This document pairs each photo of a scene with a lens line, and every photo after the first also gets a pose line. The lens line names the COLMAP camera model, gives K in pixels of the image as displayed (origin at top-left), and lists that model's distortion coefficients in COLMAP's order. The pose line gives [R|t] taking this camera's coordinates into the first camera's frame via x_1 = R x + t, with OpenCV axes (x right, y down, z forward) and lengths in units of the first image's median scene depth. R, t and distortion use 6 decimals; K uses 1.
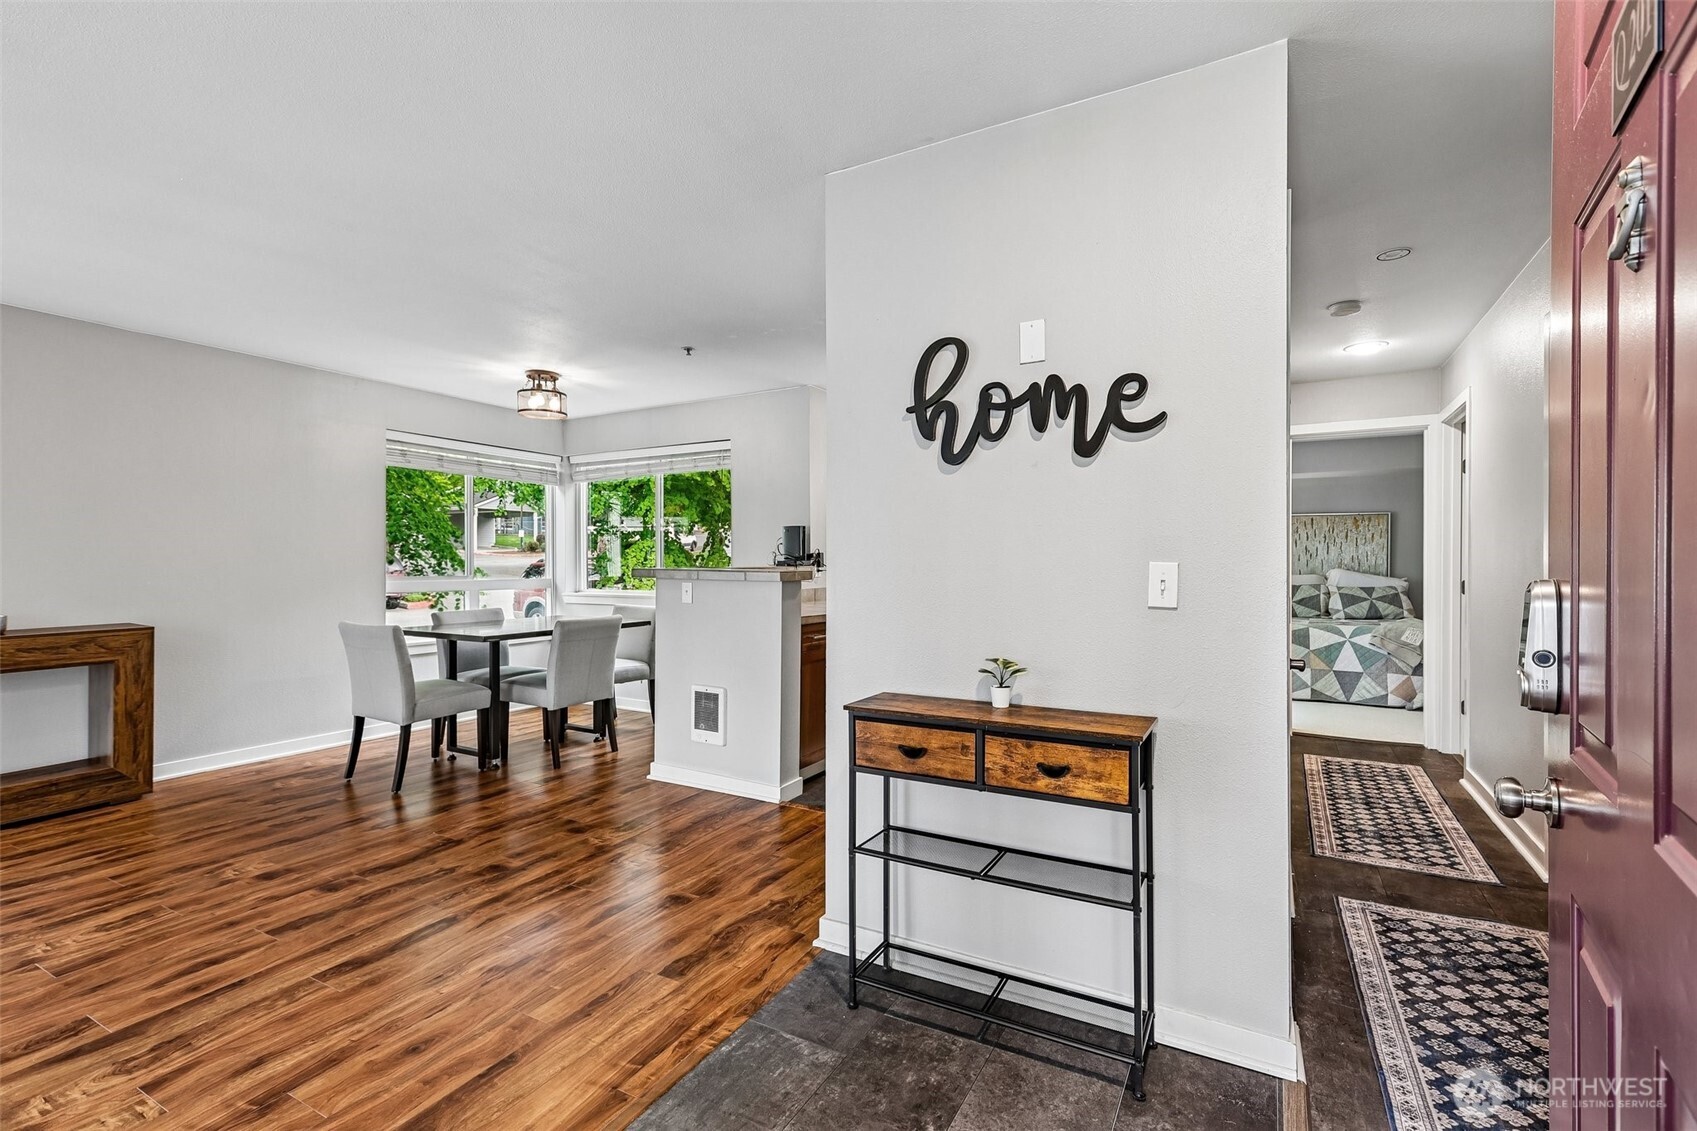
lens RADIAL K [[766.8, 0, 852.1], [0, 766.8, 553.6], [0, 0, 1]] dist [0.000851, 0.003983]
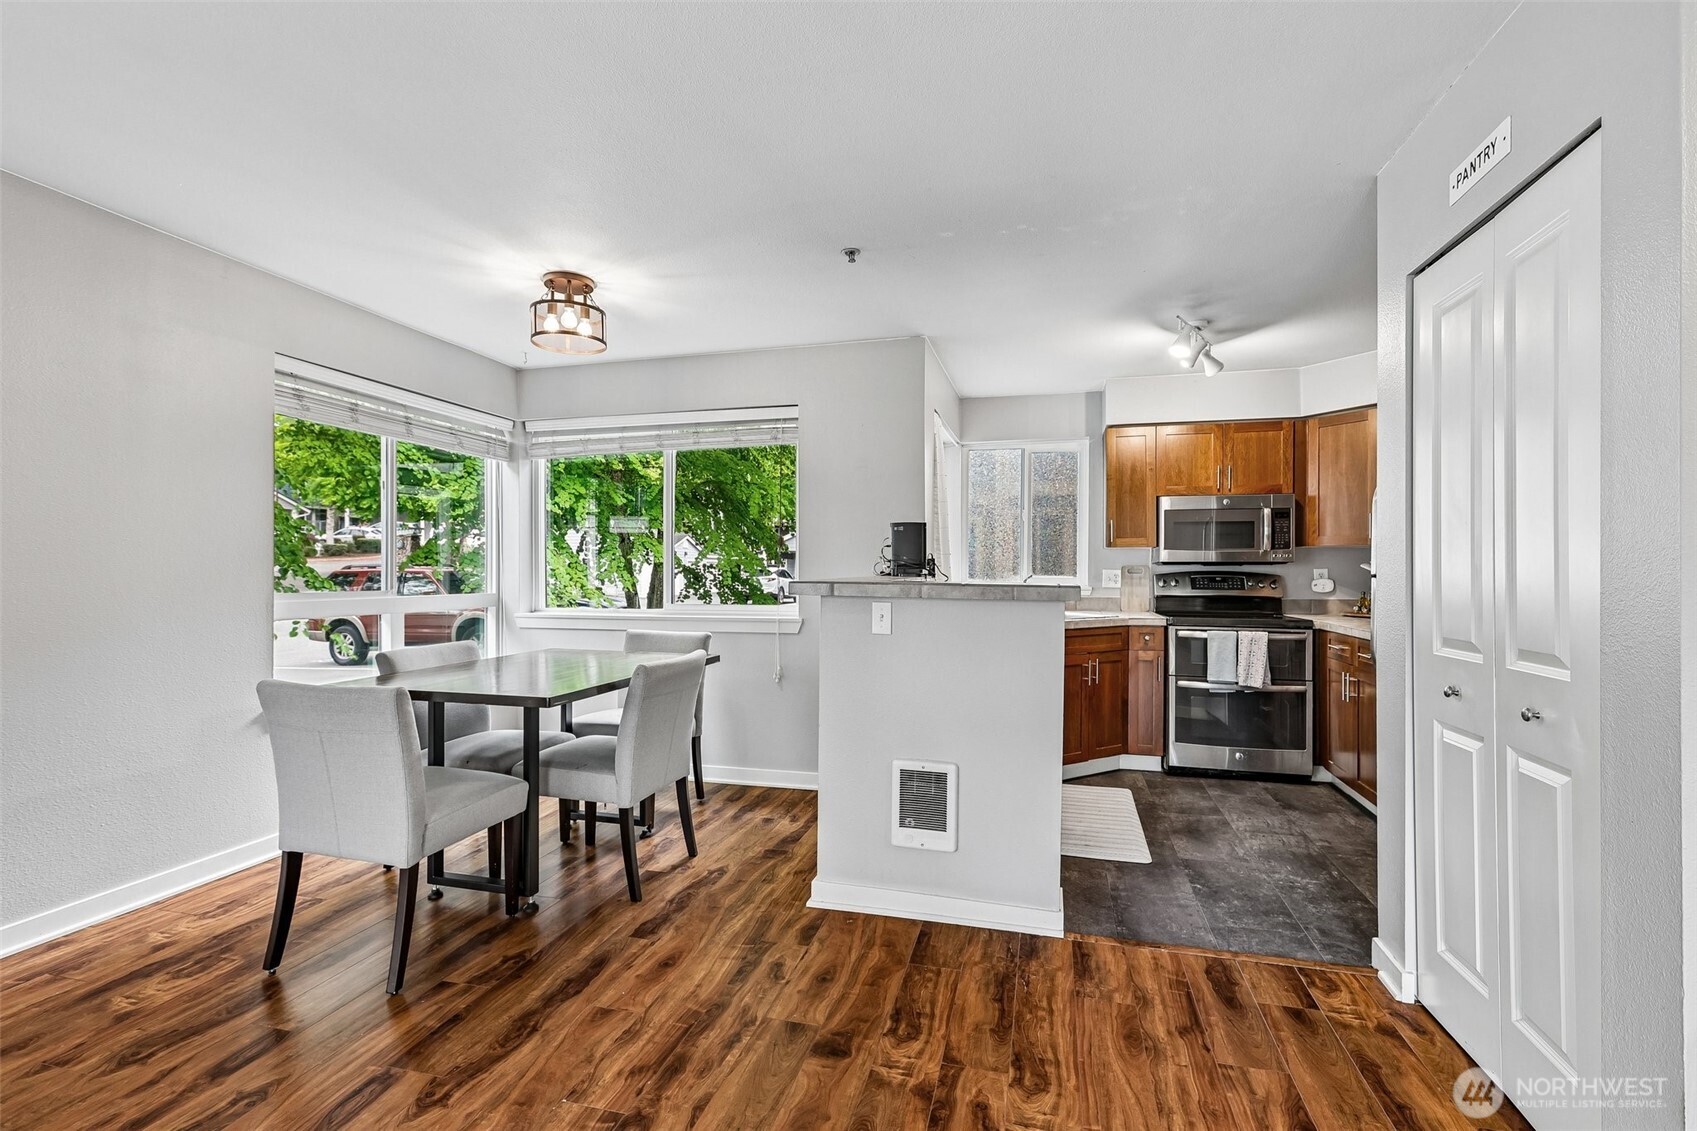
lens RADIAL K [[766.8, 0, 857.0], [0, 766.8, 562.0], [0, 0, 1]] dist [0.000851, 0.003983]
pose [[0.967625, 0.004737, 0.252349, -0.445314], [-0.004862, 0.999988, -0.000128, 0.004134], [-0.252346, -0.001103, 0.967636, 0.416722]]
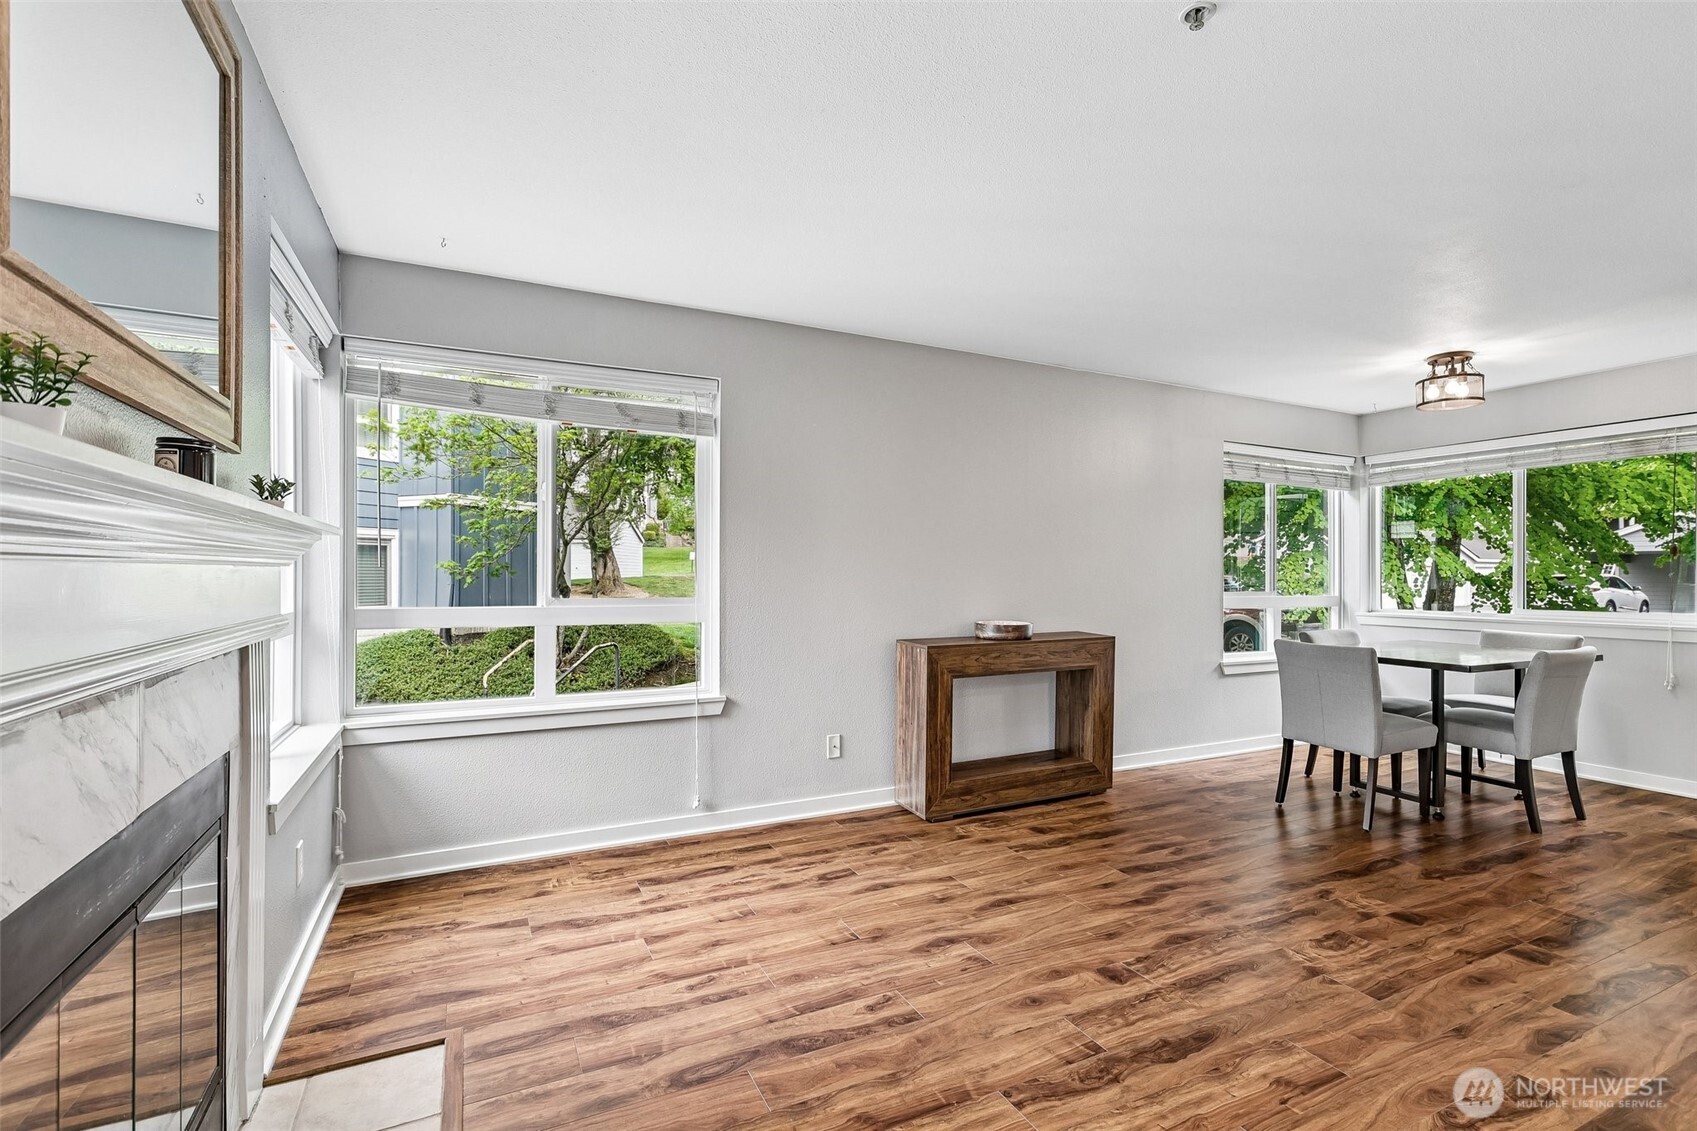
lens RADIAL K [[766.8, 0, 844.0], [0, 766.8, 580.5], [0, 0, 1]] dist [0.000851, 0.003983]
pose [[0.815700, 0.006293, -0.578441, -0.617331], [0.005445, 0.999813, 0.018555, -0.008761], [0.578449, -0.018285, 0.815513, -0.116712]]
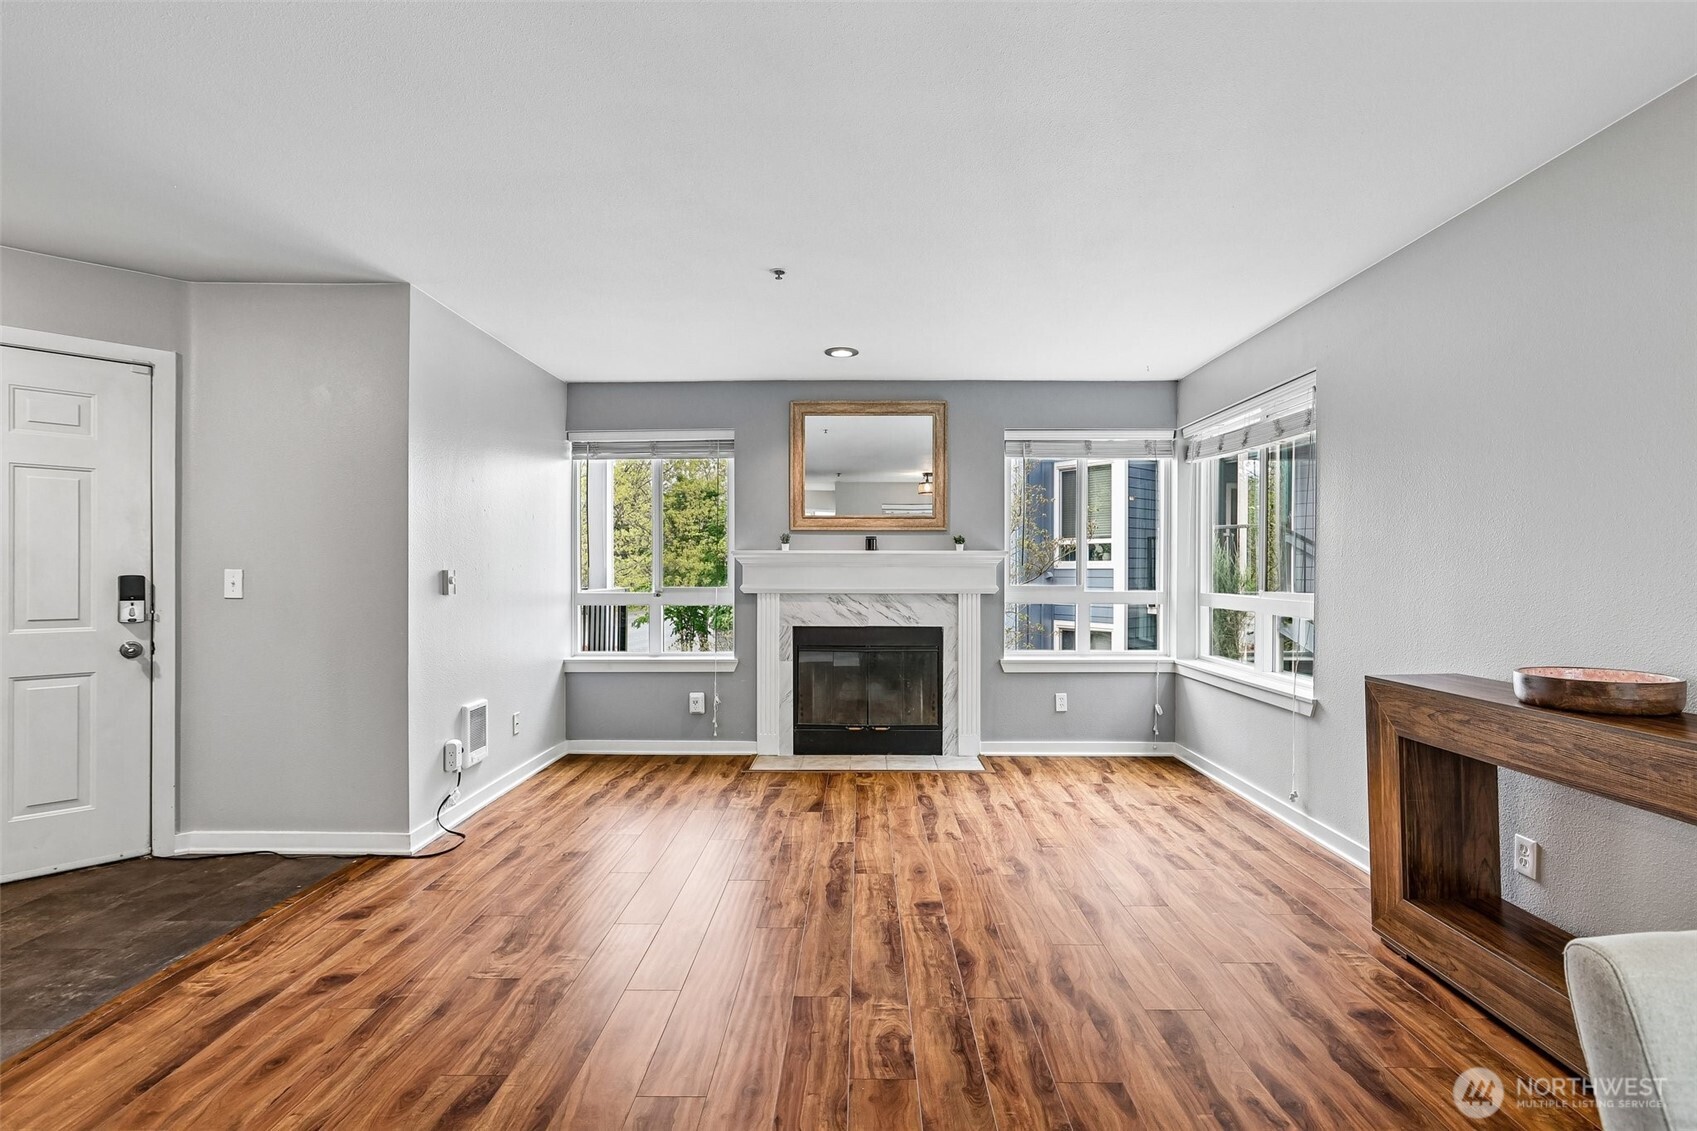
lens RADIAL K [[766.8, 0, 860.4], [0, 766.8, 571.0], [0, 0, 1]] dist [0.000851, 0.003983]
pose [[-0.876921, -0.000657, -0.480634, -0.383932], [0.002625, 0.999978, -0.006157, 0.008626], [0.480628, -0.006661, -0.876900, 1.145152]]
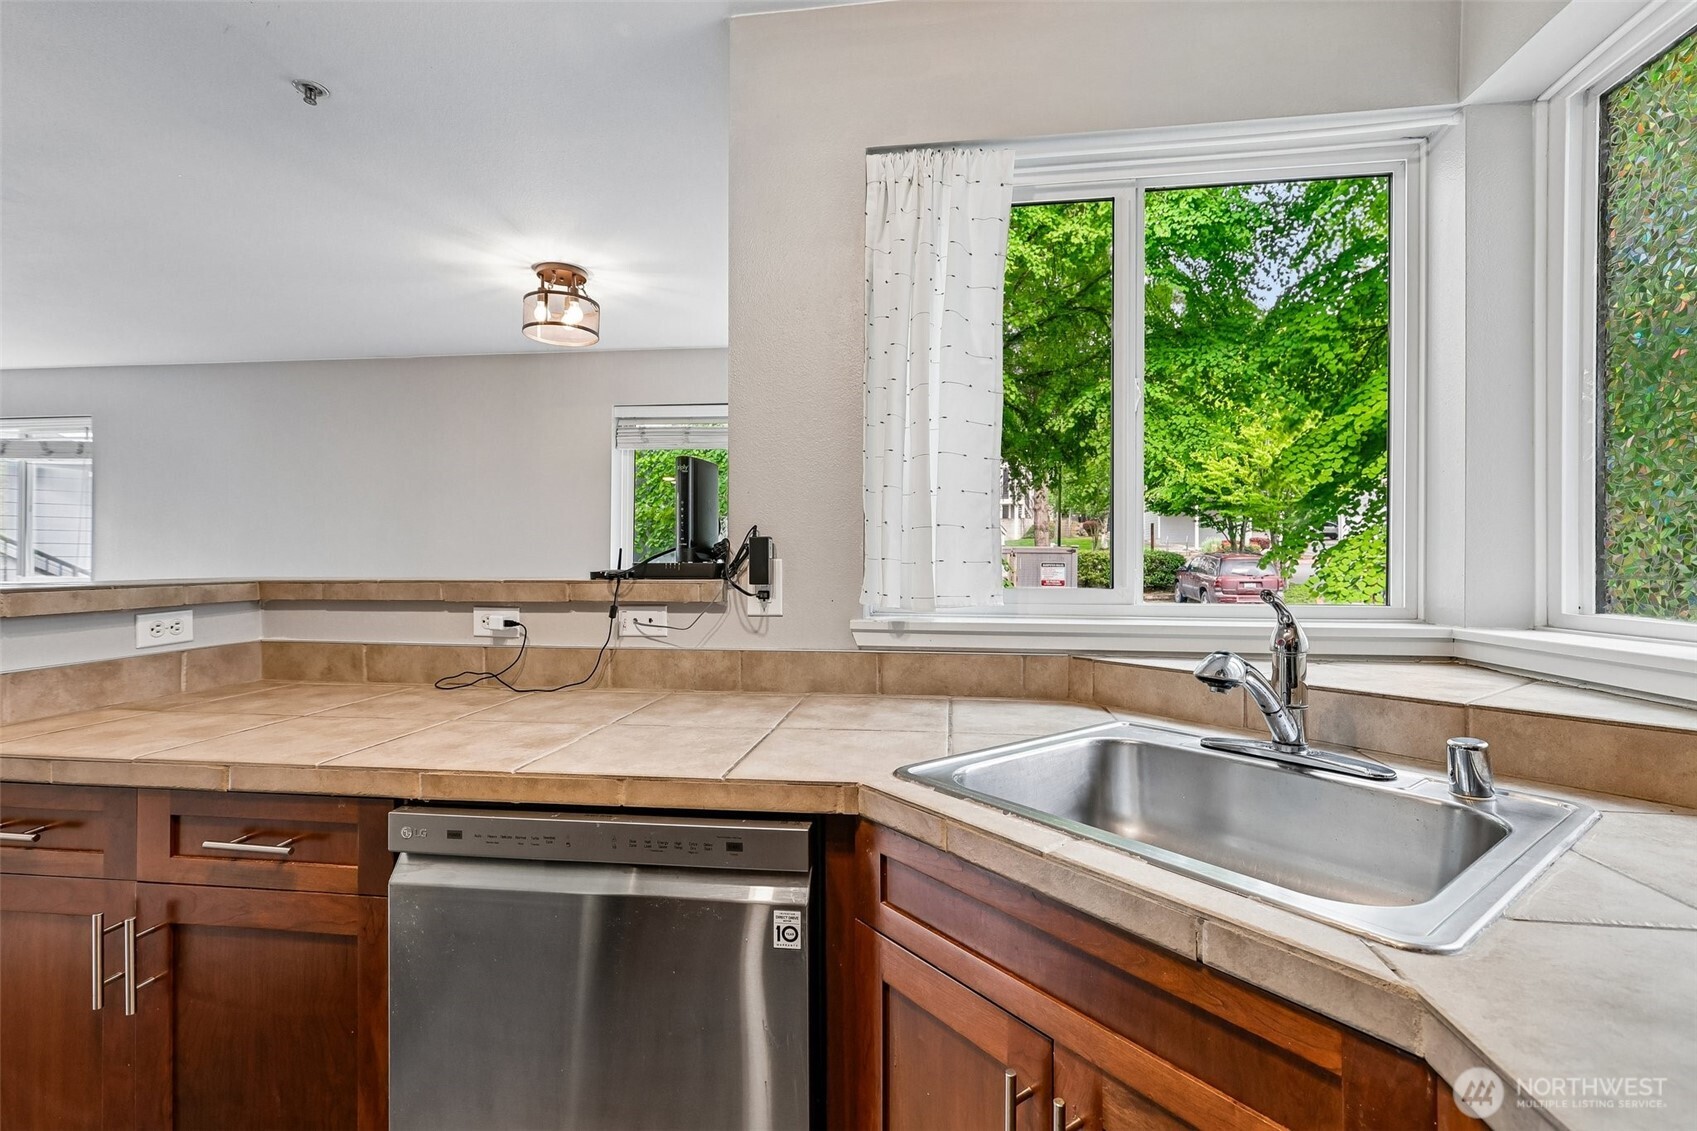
lens RADIAL K [[766.8, 0, 850.2], [0, 766.8, 564.4], [0, 0, 1]] dist [0.000851, 0.003983]
pose [[0.362208, -0.002067, -0.932095, 0.382051], [0.004589, 0.999989, -0.000435, 0.014494], [0.932086, -0.004120, 0.362214, 1.346639]]
